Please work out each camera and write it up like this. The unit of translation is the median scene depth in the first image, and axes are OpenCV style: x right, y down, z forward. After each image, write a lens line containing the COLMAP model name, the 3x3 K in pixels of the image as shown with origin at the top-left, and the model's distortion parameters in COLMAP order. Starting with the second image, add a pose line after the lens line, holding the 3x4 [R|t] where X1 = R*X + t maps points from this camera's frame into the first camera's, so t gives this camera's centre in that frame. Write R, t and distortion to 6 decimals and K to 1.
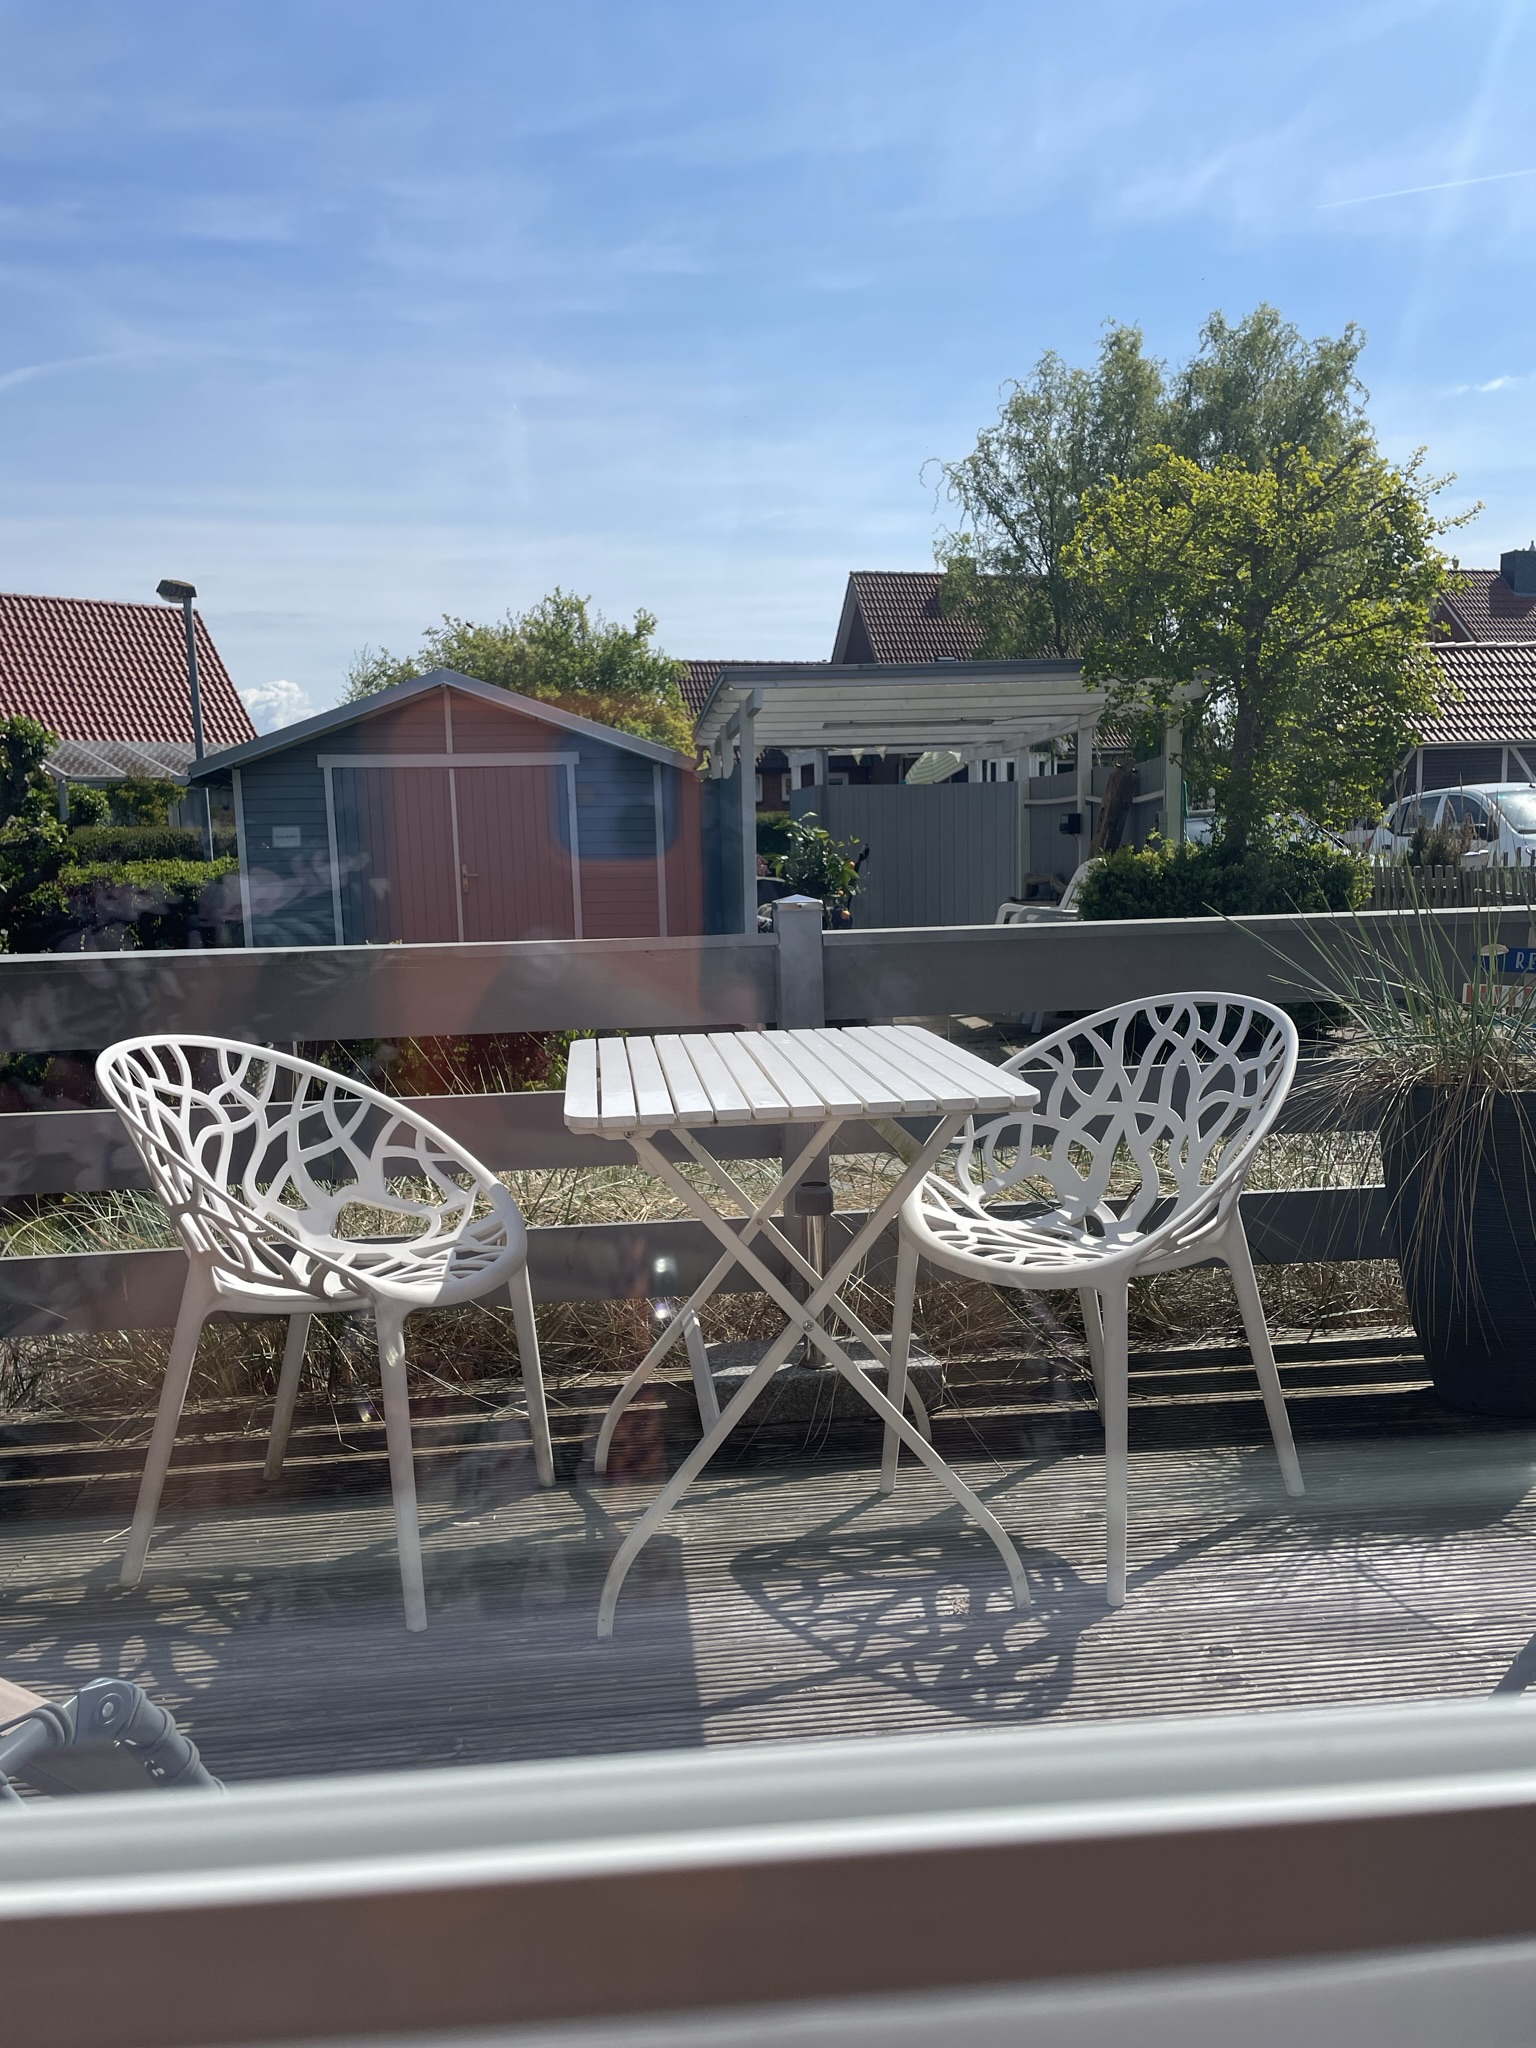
lens RADIAL K [[1569.4, 0, 760.5], [0, 1569.4, 1022.6], [0, 0, 1]] dist [0.040794, -0.027137]
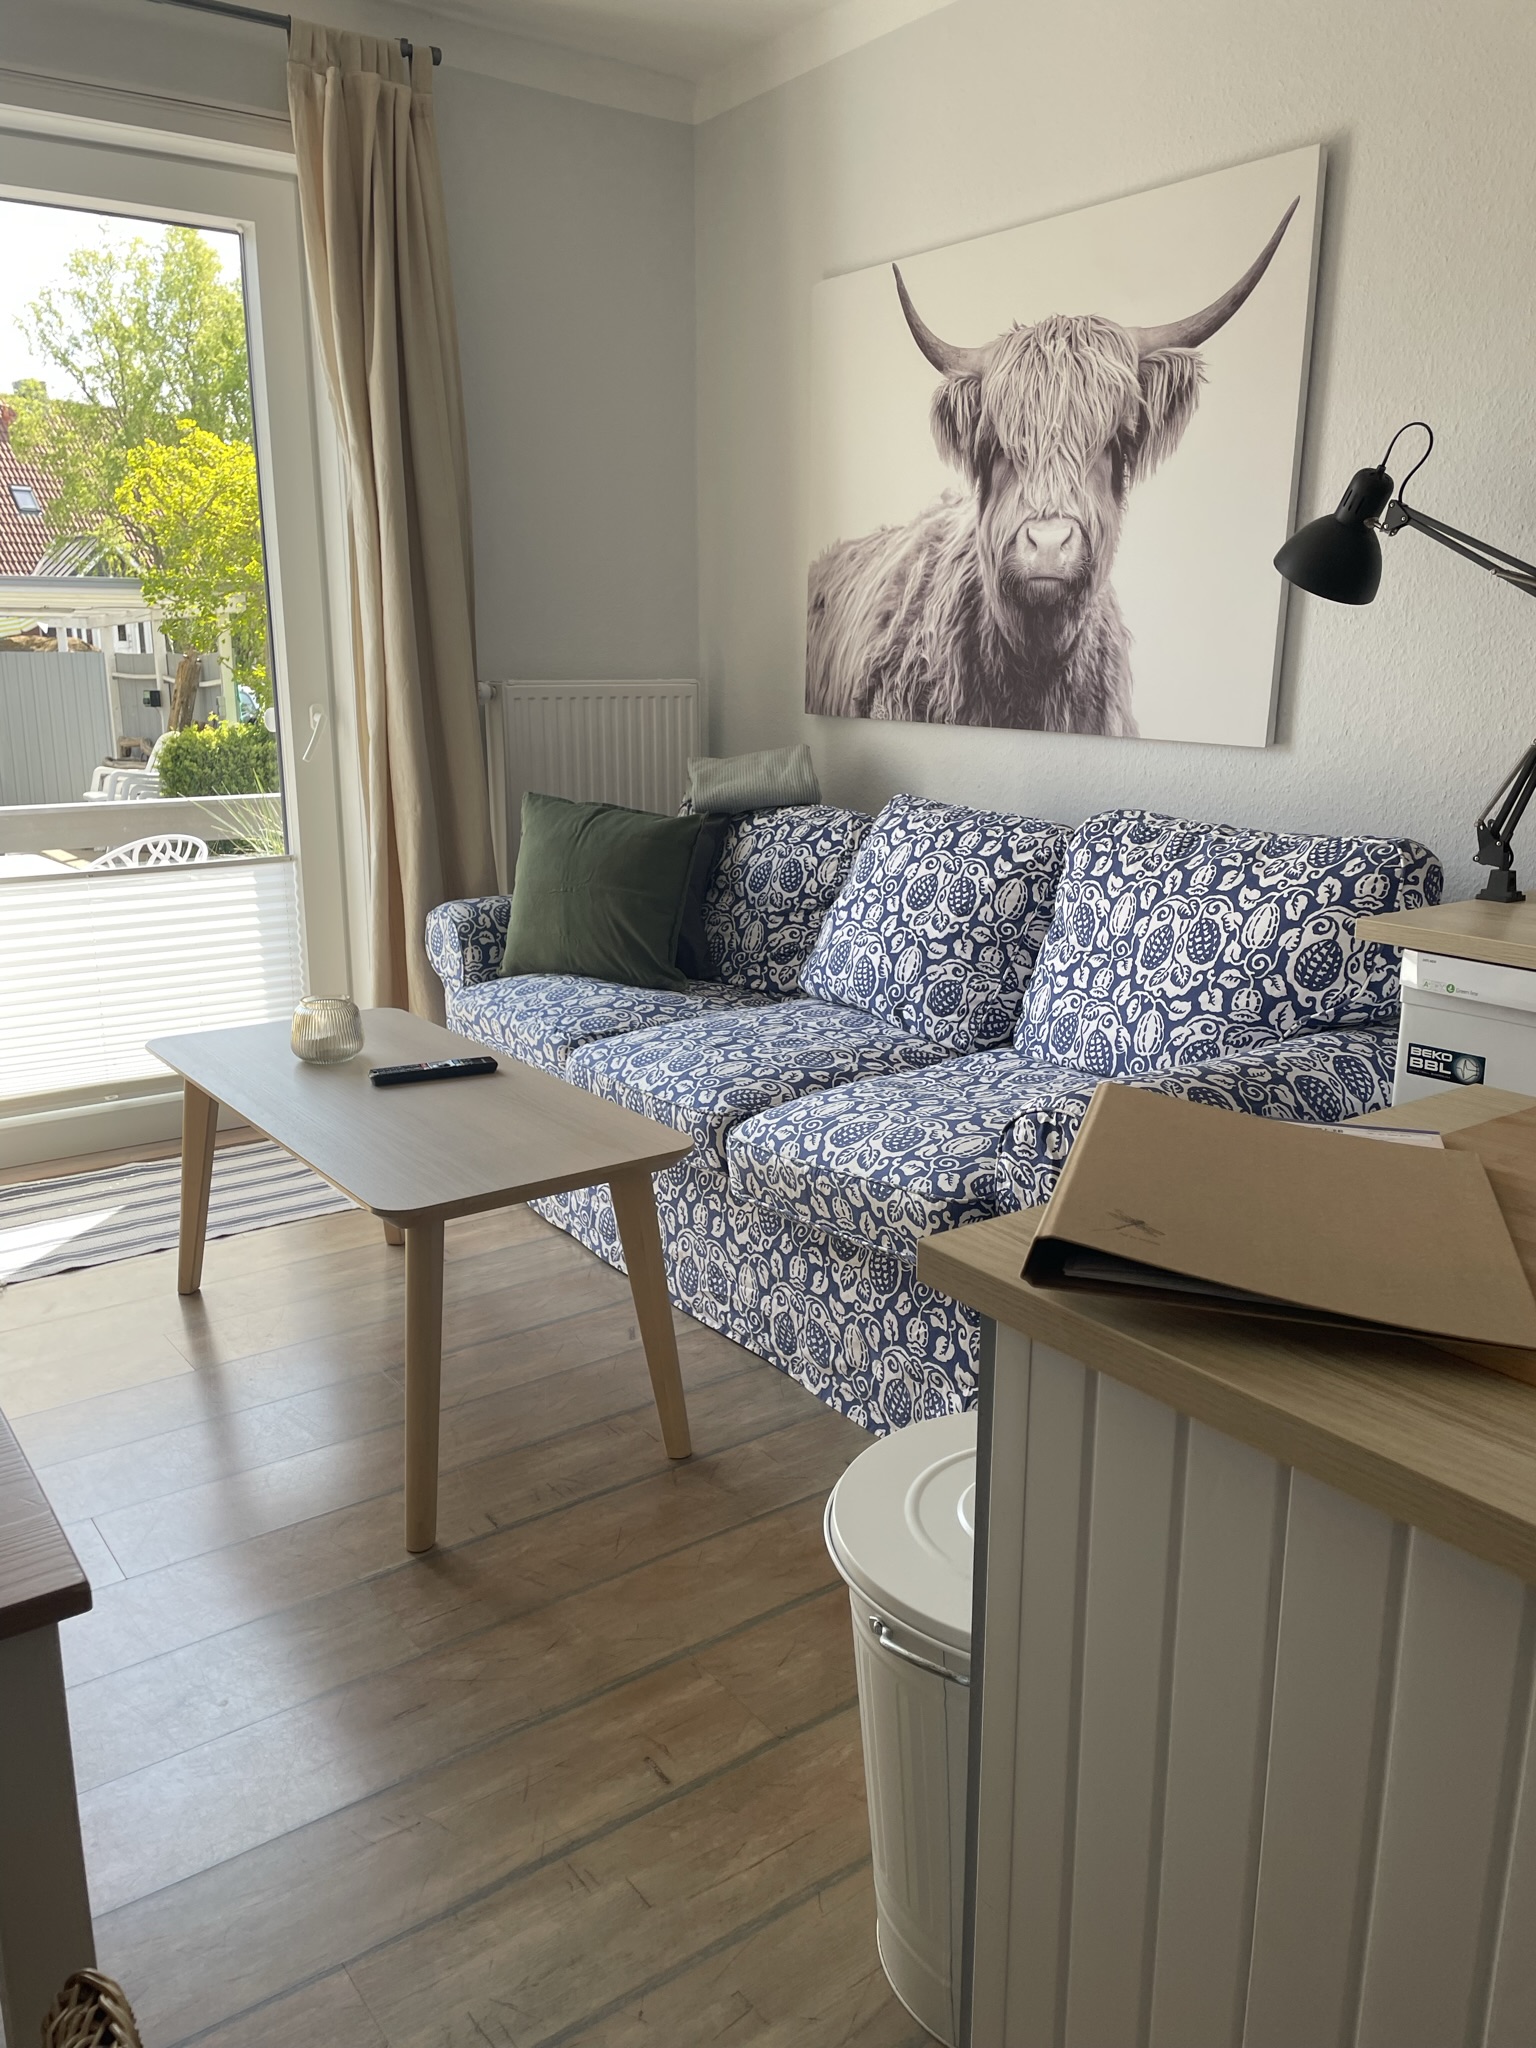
lens RADIAL K [[1569.4, 0, 746.2], [0, 1569.4, 1031.9], [0, 0, 1]] dist [0.040794, -0.027137]
pose [[0.863934, -0.087260, 0.495988, -0.037666], [0.035559, 0.992986, 0.112760, 0.008528], [-0.502348, -0.079781, 0.860977, -0.337495]]
